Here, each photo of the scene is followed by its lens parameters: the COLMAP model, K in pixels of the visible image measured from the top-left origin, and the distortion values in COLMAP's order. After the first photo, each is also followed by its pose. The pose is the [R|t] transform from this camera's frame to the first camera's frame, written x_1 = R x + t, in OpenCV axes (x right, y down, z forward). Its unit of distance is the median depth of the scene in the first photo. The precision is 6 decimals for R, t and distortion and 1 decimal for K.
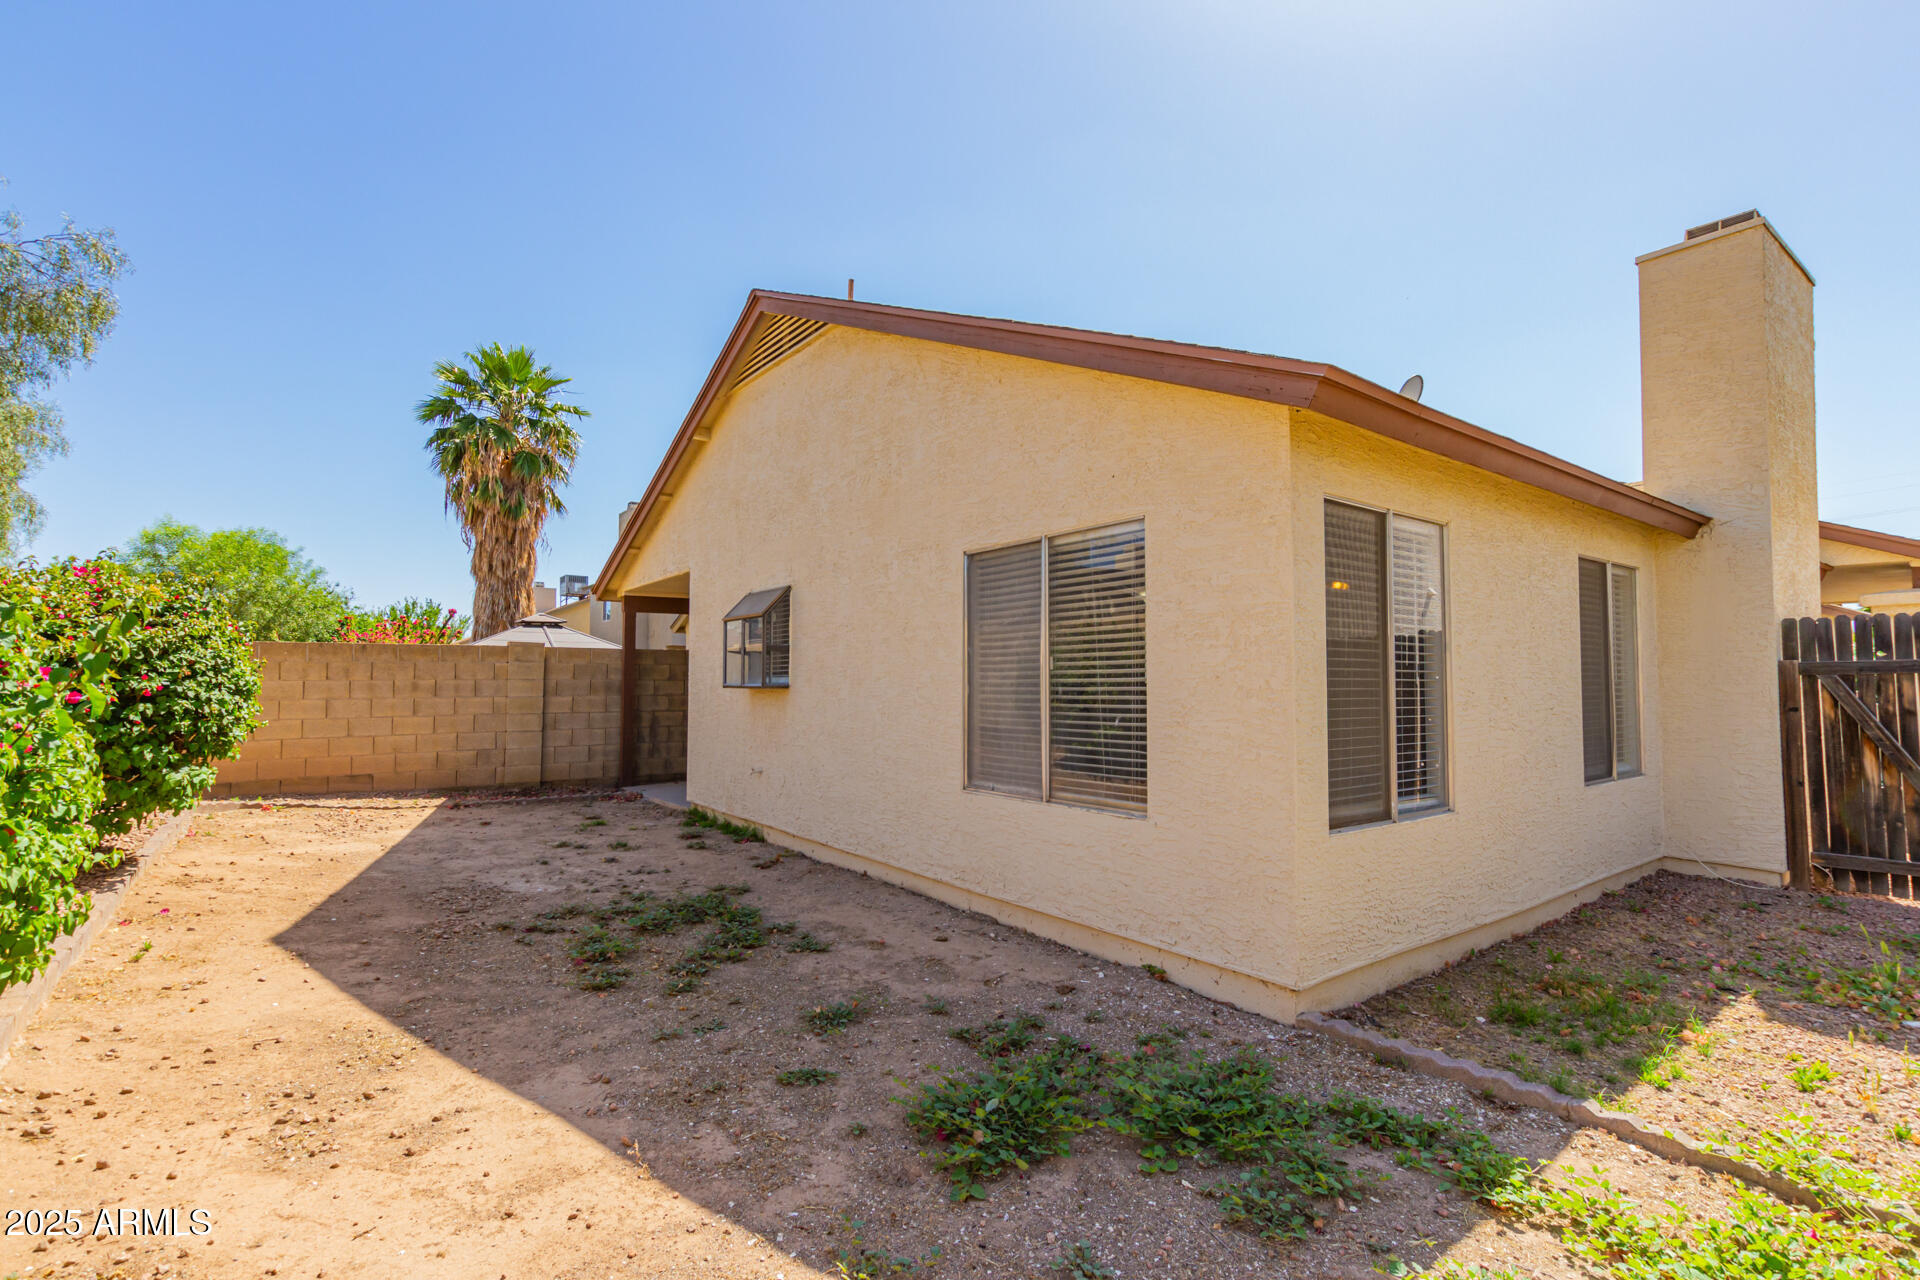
lens RADIAL K [[881.2, 0, 957.5], [0, 881.2, 647.7], [0, 0, 1]] dist [0.008158, -0.000522]
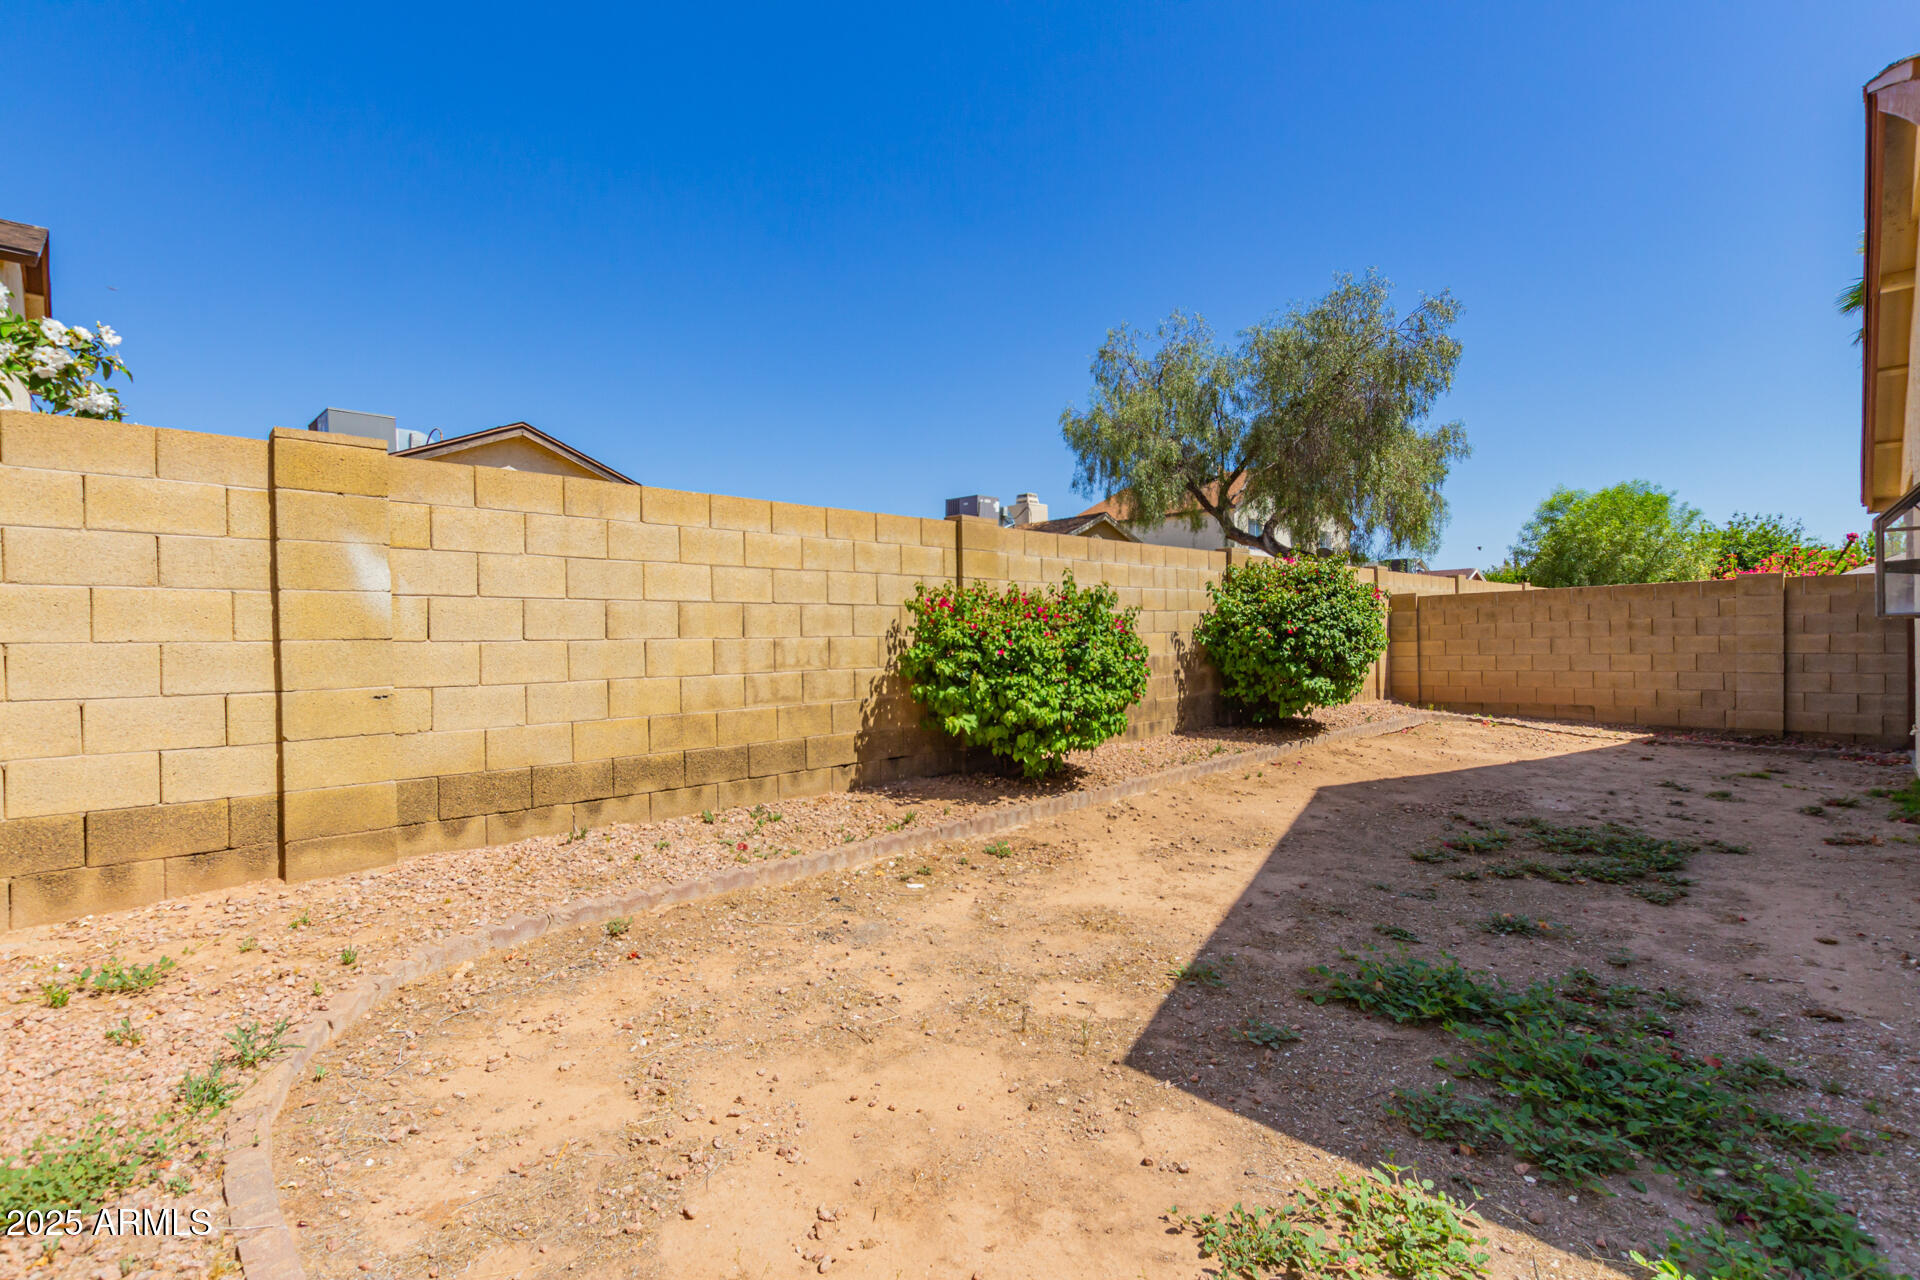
lens RADIAL K [[881.2, 0, 956.9], [0, 881.2, 639.9], [0, 0, 1]] dist [0.008158, -0.000522]
pose [[0.124111, -0.002474, -0.992265, 0.347902], [0.056163, 0.998411, 0.004536, 0.012662], [0.990678, -0.056292, 0.124053, 0.091787]]
